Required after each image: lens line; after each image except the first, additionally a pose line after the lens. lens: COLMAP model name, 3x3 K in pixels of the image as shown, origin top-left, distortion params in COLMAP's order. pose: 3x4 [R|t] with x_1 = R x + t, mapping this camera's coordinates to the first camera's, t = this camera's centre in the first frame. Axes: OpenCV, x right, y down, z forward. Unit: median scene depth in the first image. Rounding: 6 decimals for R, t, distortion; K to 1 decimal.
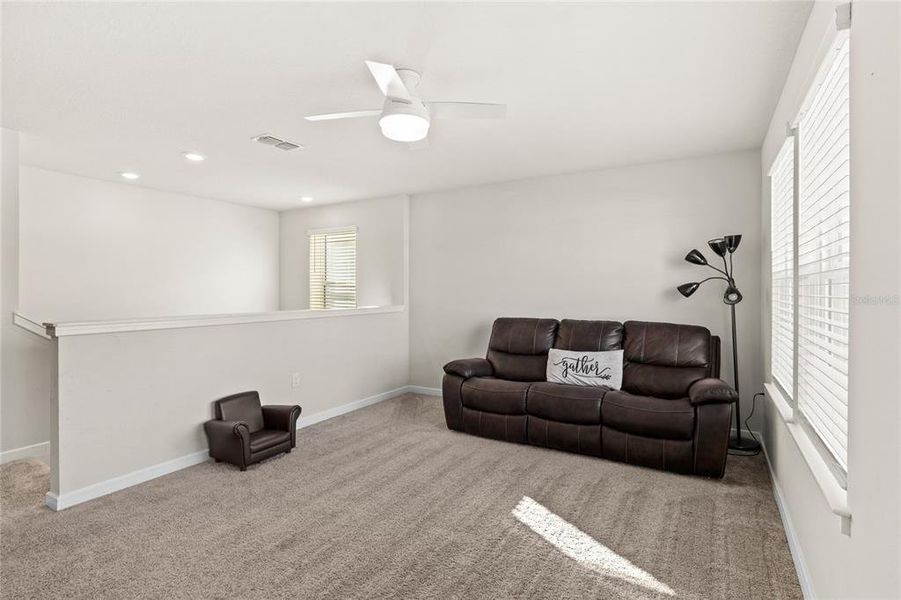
lens RADIAL K [[433.7, 0, 451.7], [0, 433.7, 294.2], [0, 0, 1]] dist [-0.004538, -0.000580]
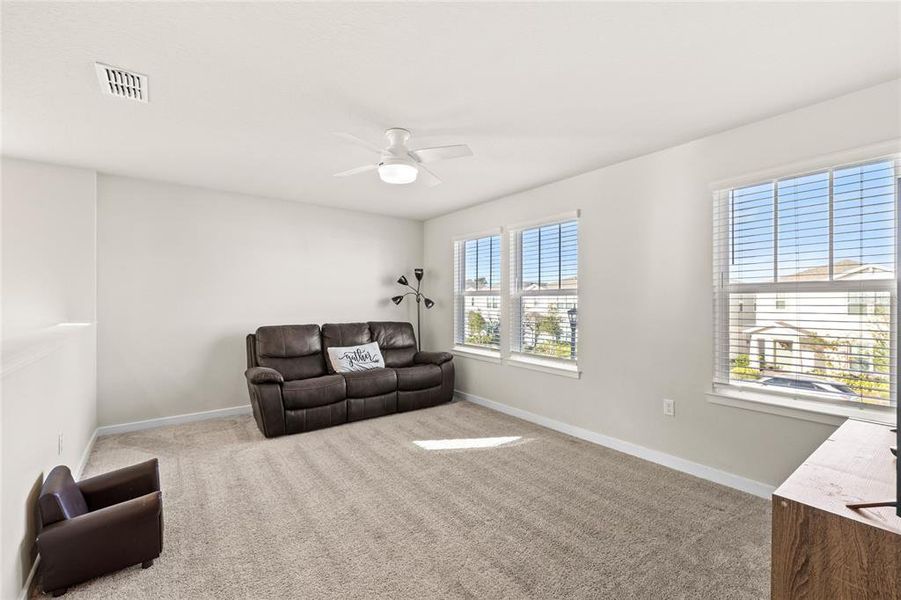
lens RADIAL K [[389.2, 0, 451.2], [0, 389.2, 303.6], [0, 0, 1]] dist [0.001327, -0.002173]
pose [[0.382285, -0.006946, 0.924018, -0.737341], [0.007659, 0.999961, 0.004348, -0.001942], [-0.924013, 0.005414, 0.382323, 0.279260]]
